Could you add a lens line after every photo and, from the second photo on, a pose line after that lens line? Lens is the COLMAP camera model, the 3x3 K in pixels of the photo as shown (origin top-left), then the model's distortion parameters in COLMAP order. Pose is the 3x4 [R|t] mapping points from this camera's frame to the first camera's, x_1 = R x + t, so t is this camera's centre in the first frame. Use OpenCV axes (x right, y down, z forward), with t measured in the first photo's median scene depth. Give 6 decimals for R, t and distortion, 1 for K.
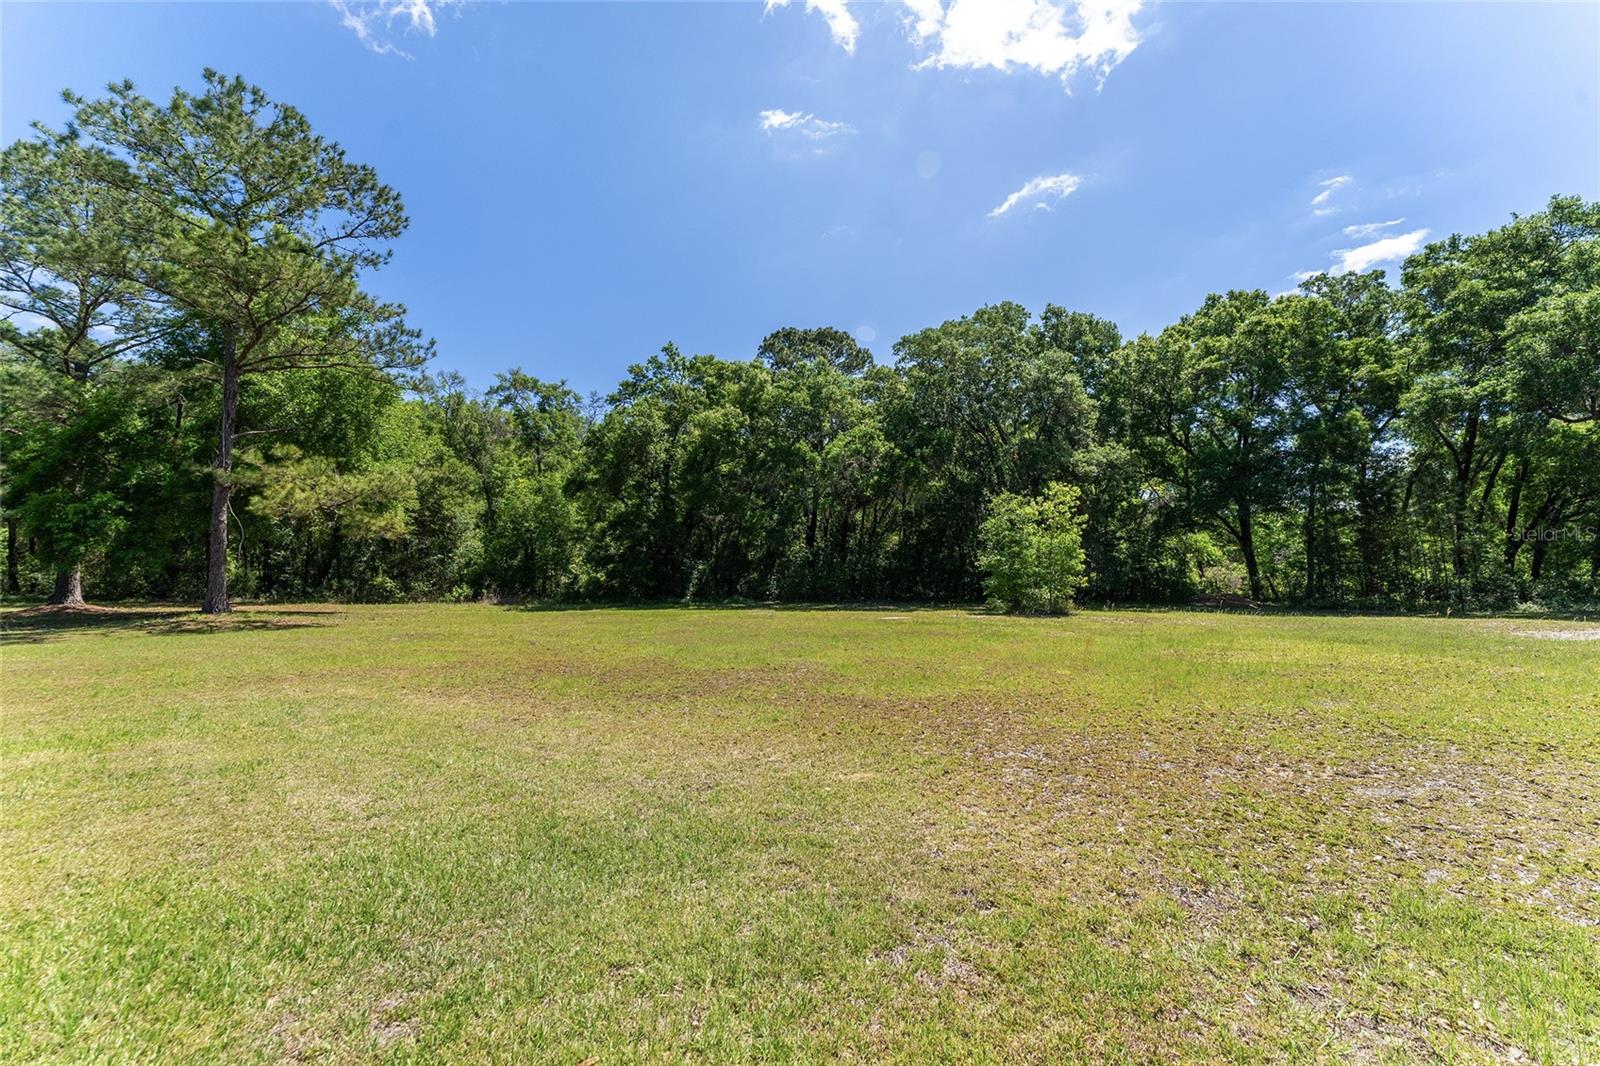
lens RADIAL K [[637.7, 0, 802.6], [0, 637.7, 536.0], [0, 0, 1]] dist [0.000738, -0.000532]
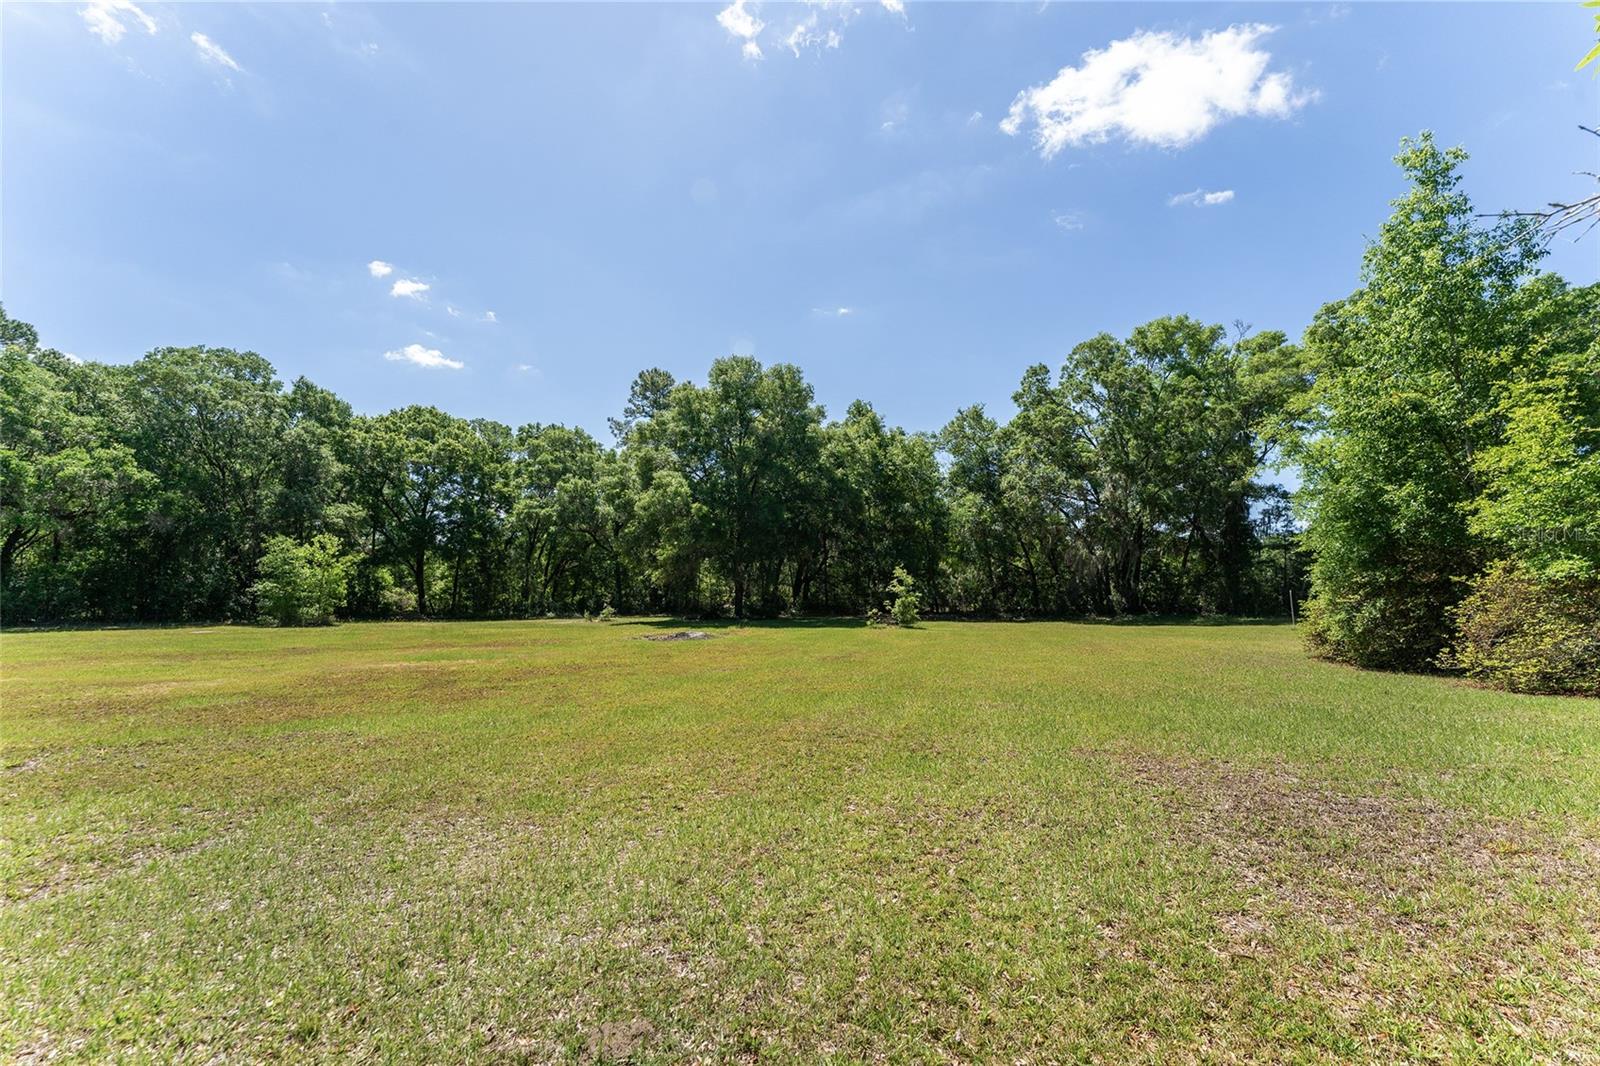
lens RADIAL K [[637.7, 0, 803.7], [0, 637.7, 524.8], [0, 0, 1]] dist [0.000738, -0.000532]
pose [[0.329829, 0.112751, 0.937283, -0.493798], [-0.076242, 0.992780, -0.092597, -0.043028], [-0.940957, -0.040919, 0.336044, -0.406109]]
